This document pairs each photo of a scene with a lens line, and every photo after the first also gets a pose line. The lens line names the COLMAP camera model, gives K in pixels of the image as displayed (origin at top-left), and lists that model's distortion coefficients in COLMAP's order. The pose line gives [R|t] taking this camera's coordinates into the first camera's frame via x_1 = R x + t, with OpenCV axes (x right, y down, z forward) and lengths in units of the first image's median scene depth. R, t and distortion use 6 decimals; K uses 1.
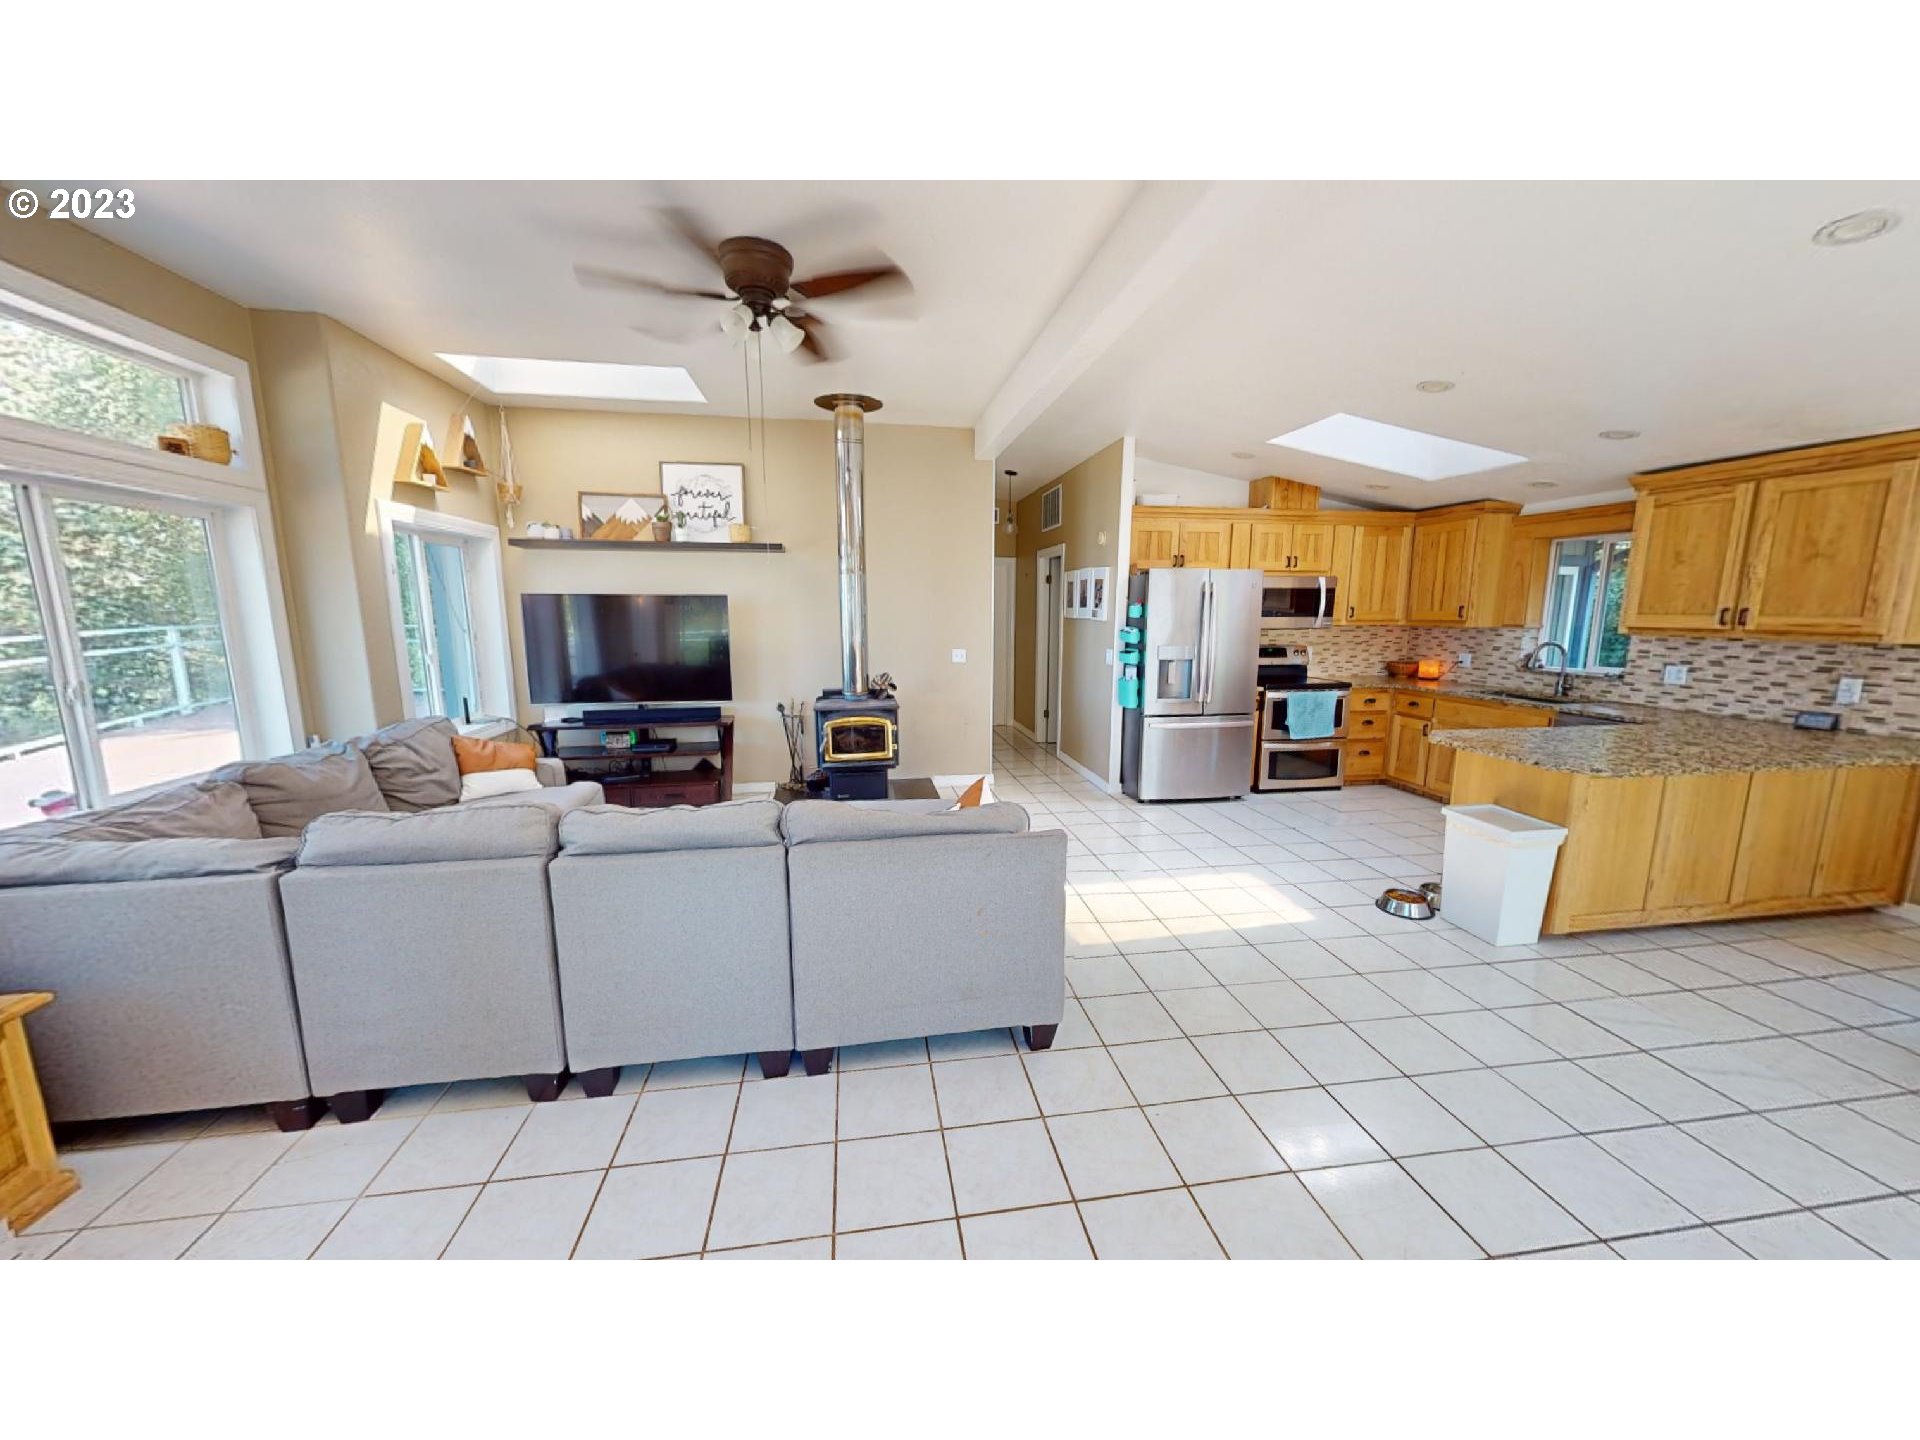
lens RADIAL K [[703.5, 0, 965.5], [0, 703.5, 719.1], [0, 0, 1]] dist [0.000836, 0.000287]
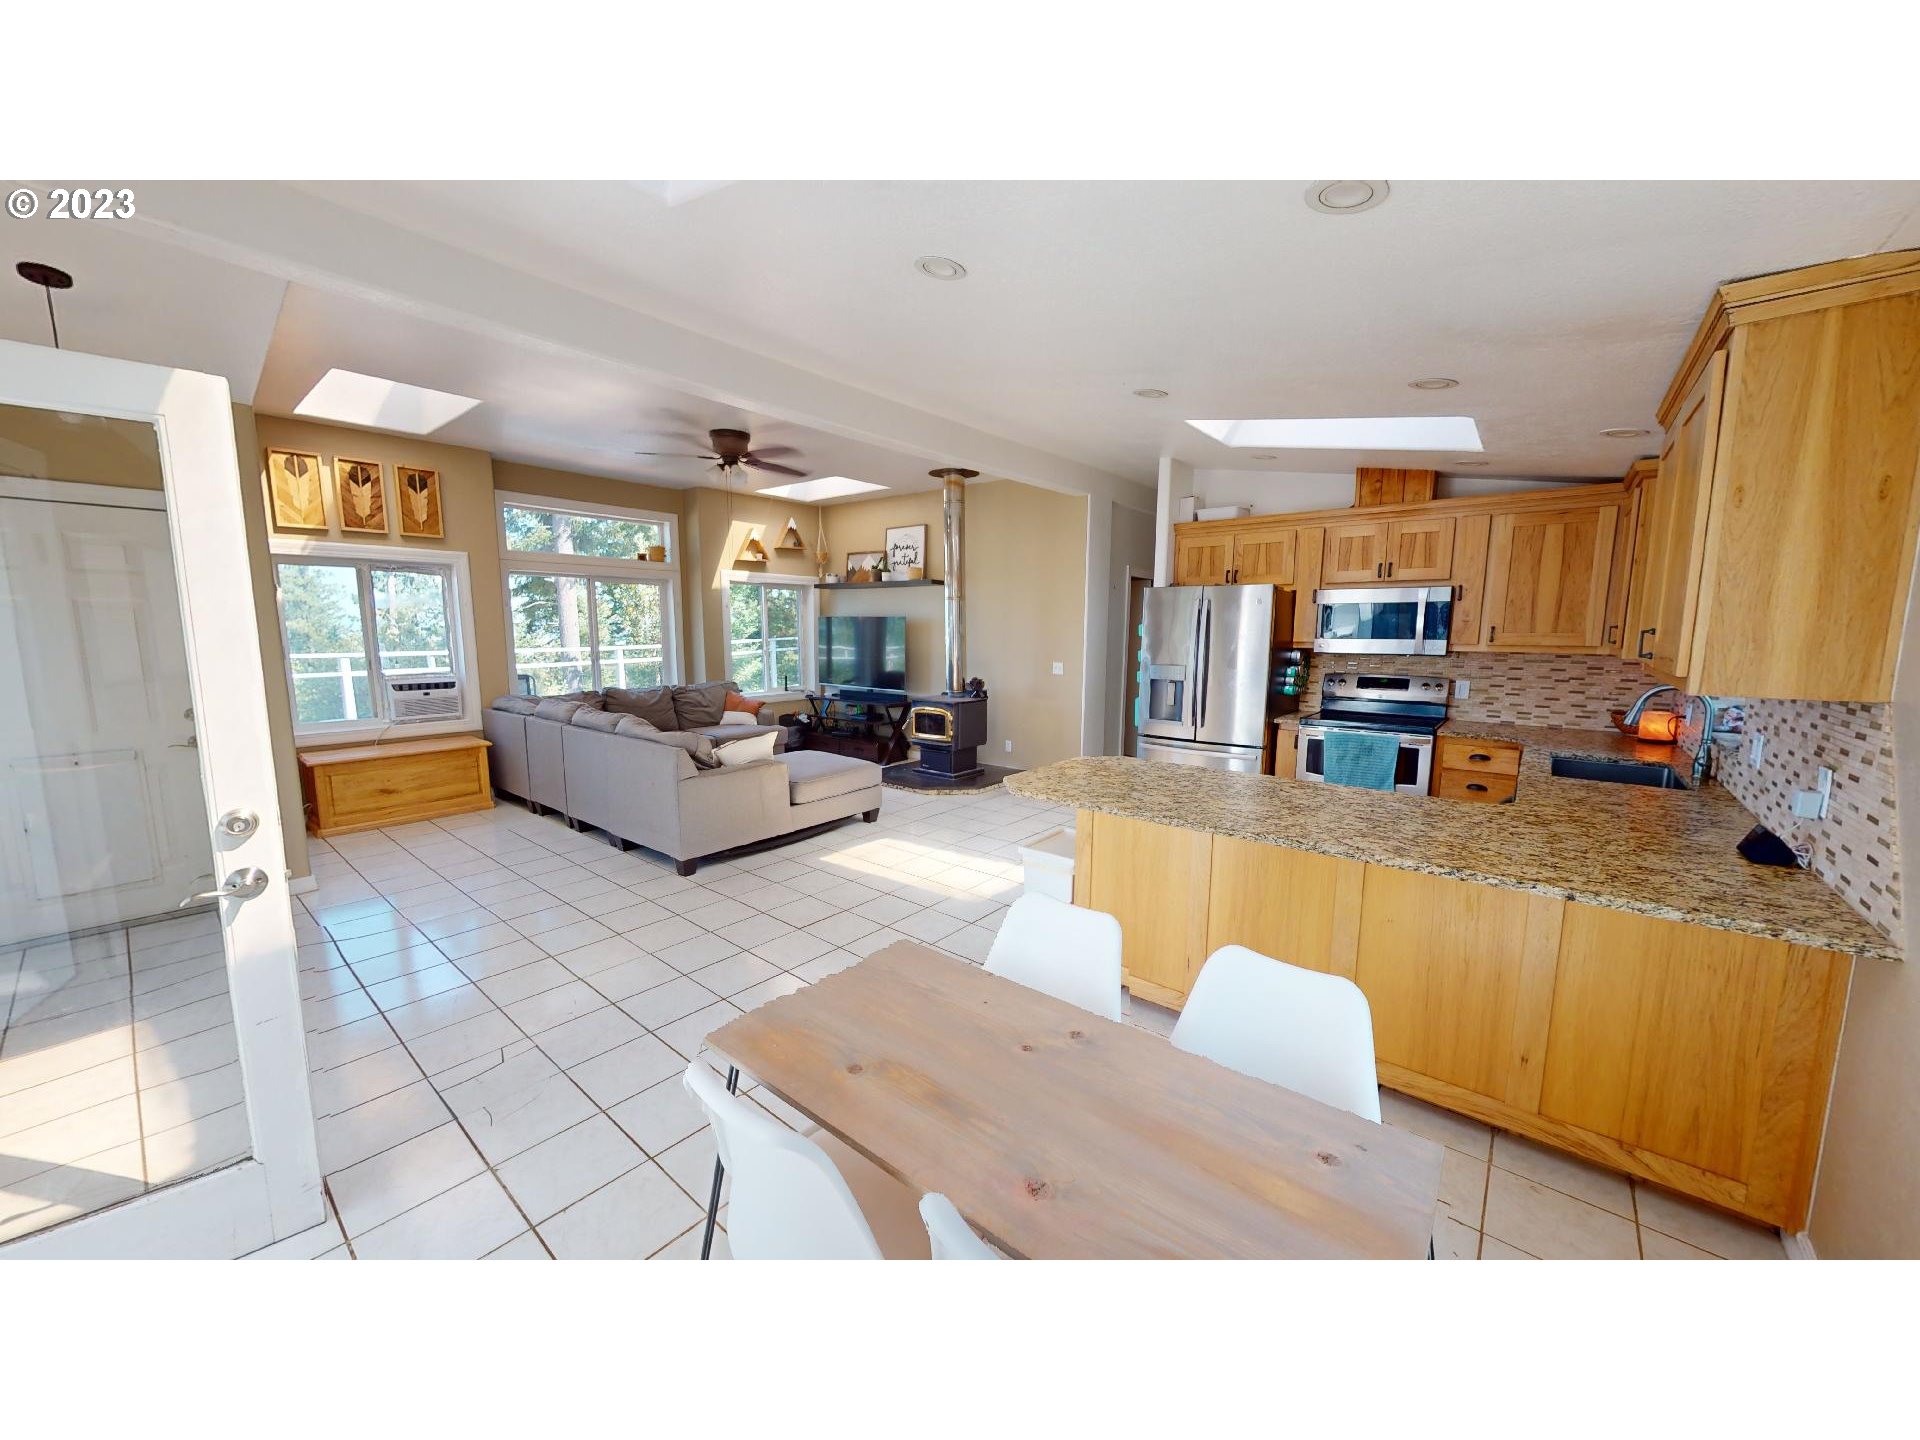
lens RADIAL K [[703.5, 0, 961.8], [0, 703.5, 719.3], [0, 0, 1]] dist [0.000836, 0.000287]
pose [[0.661068, 0.101440, -0.743438, 0.873766], [-0.121928, 0.992173, 0.026960, -0.022667], [0.740353, 0.072824, 0.668262, 0.150353]]
